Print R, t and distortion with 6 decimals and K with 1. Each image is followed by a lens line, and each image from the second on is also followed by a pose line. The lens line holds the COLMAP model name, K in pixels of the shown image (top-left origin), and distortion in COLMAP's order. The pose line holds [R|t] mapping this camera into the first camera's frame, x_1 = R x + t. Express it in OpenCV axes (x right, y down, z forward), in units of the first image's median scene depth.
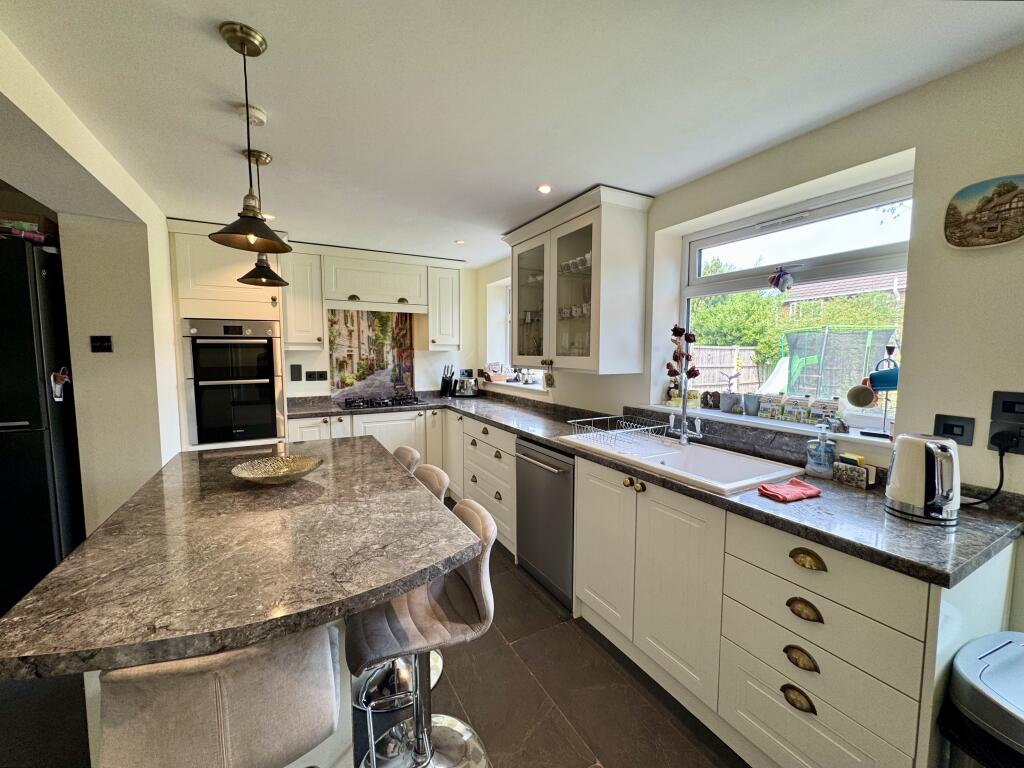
lens RADIAL K [[408.9, 0, 511.8], [0, 408.9, 384.7], [0, 0, 1]] dist [-0.004418, 0.000817]
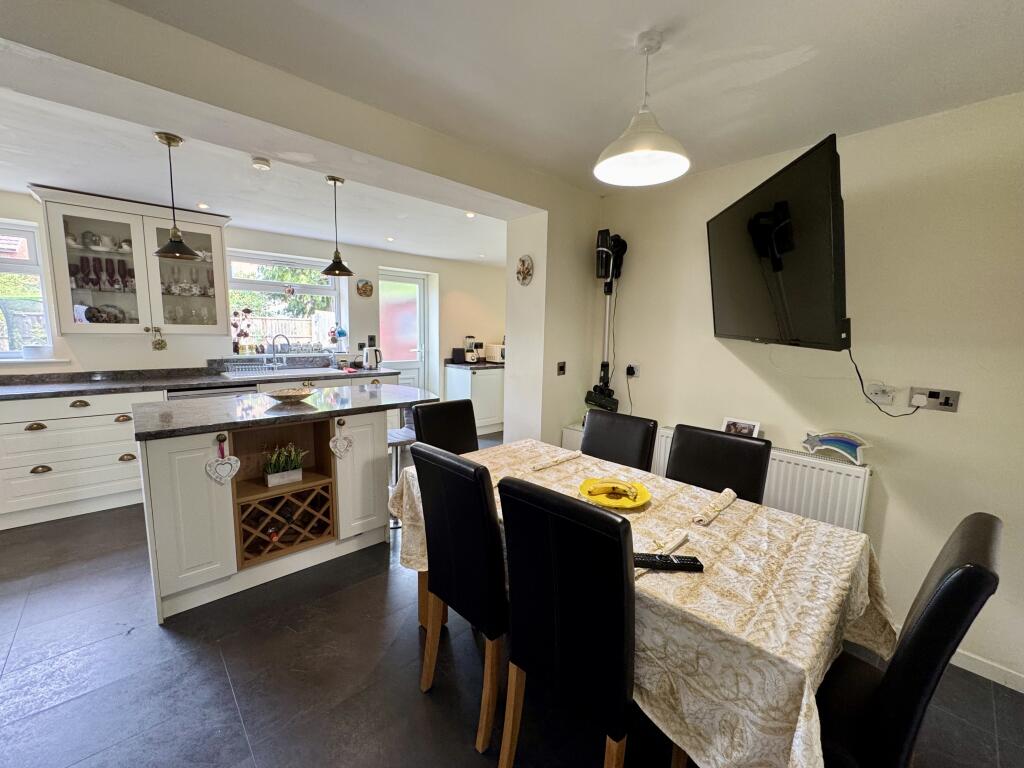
lens RADIAL K [[408.9, 0, 512.4], [0, 408.9, 383.1], [0, 0, 1]] dist [-0.004418, 0.000817]
pose [[-0.246500, -0.127233, 0.960755, -1.357261], [0.061155, 0.987327, 0.146443, -0.010493], [-0.967211, 0.094853, -0.235595, 0.297607]]
